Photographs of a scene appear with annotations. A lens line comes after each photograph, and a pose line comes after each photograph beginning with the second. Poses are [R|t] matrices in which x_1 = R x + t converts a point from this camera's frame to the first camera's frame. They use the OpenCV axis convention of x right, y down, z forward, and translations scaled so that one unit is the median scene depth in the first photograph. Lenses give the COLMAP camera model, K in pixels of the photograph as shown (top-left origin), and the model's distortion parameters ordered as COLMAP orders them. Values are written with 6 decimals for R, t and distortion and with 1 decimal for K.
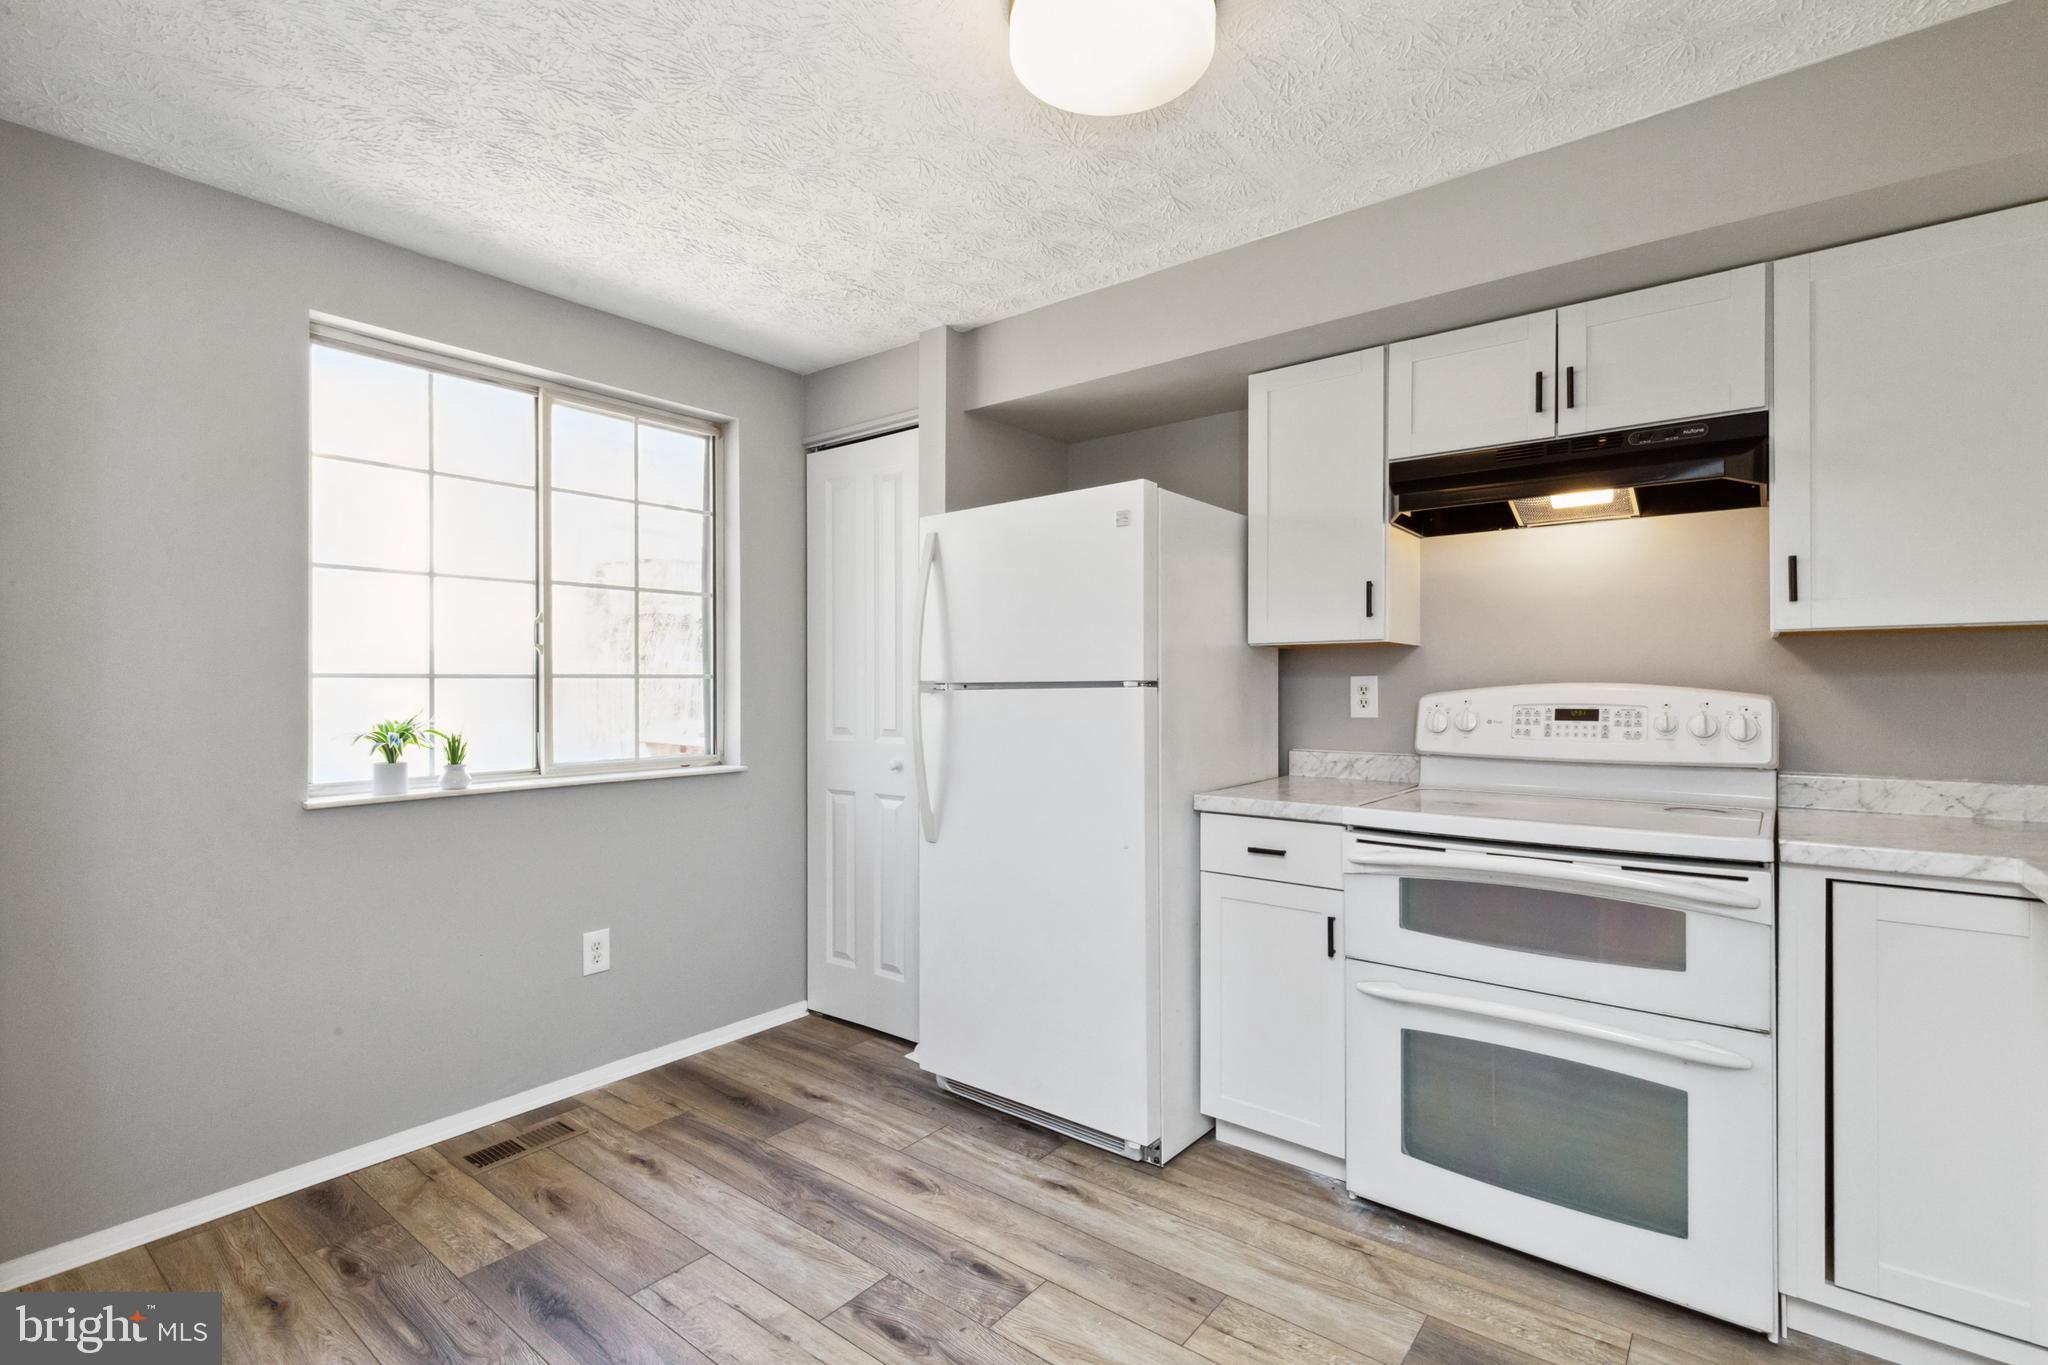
lens RADIAL K [[936.1, 0, 1029.7], [0, 936.1, 699.9], [0, 0, 1]] dist [0.000555, 0.000362]
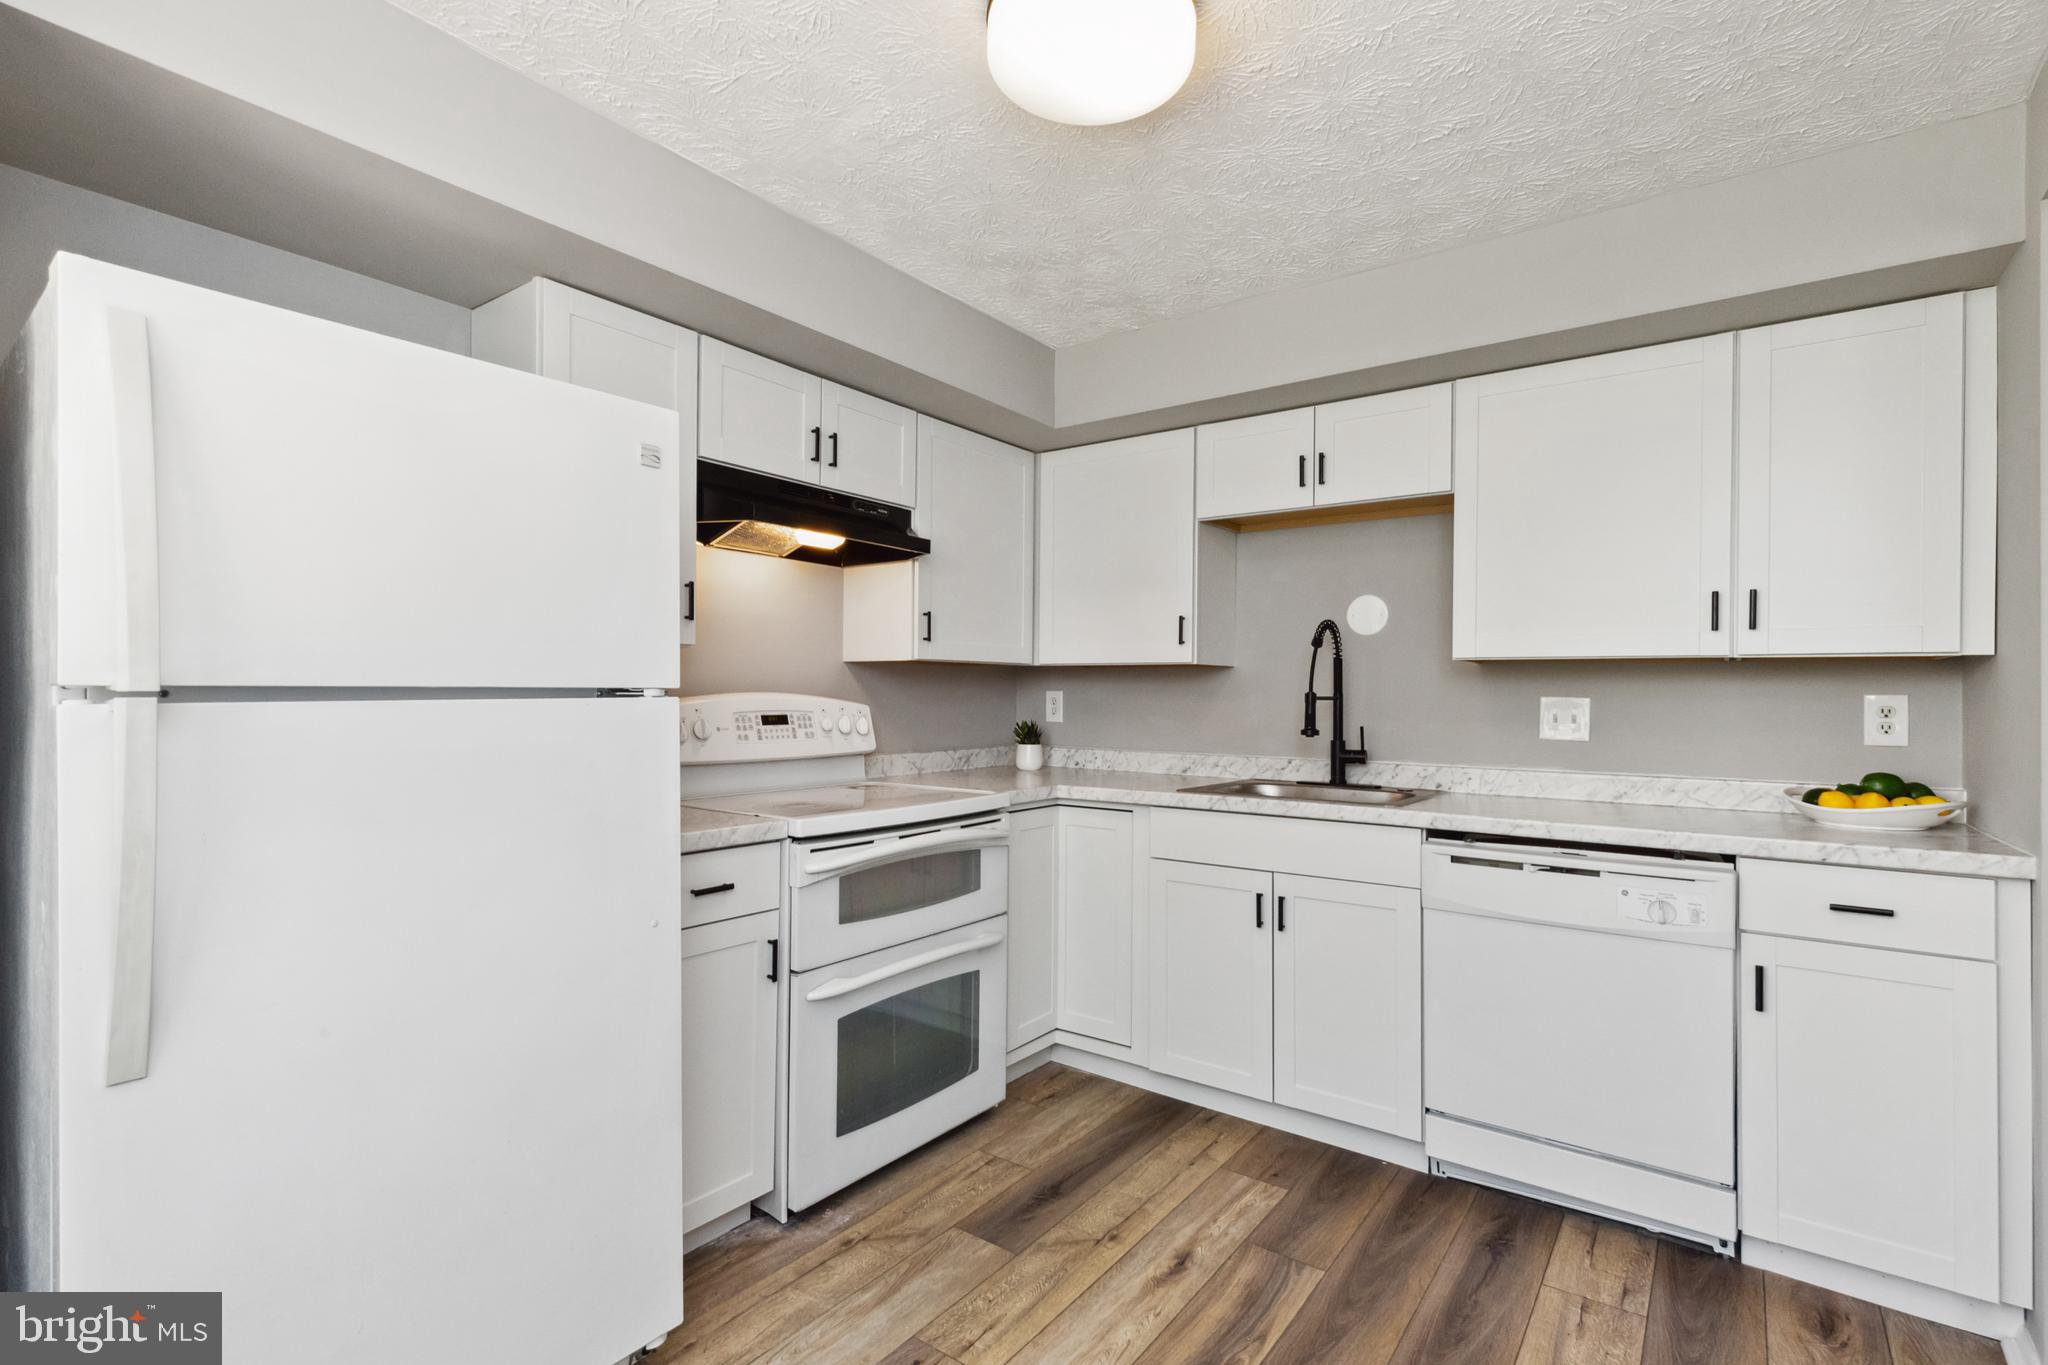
lens RADIAL K [[936.1, 0, 1029.7], [0, 936.1, 699.9], [0, 0, 1]] dist [0.000555, 0.000362]
pose [[-0.018605, -0.005386, 0.999812, -0.601323], [0.005173, 0.999972, 0.005483, -0.014097], [-0.999814, 0.005274, -0.018577, 0.725799]]
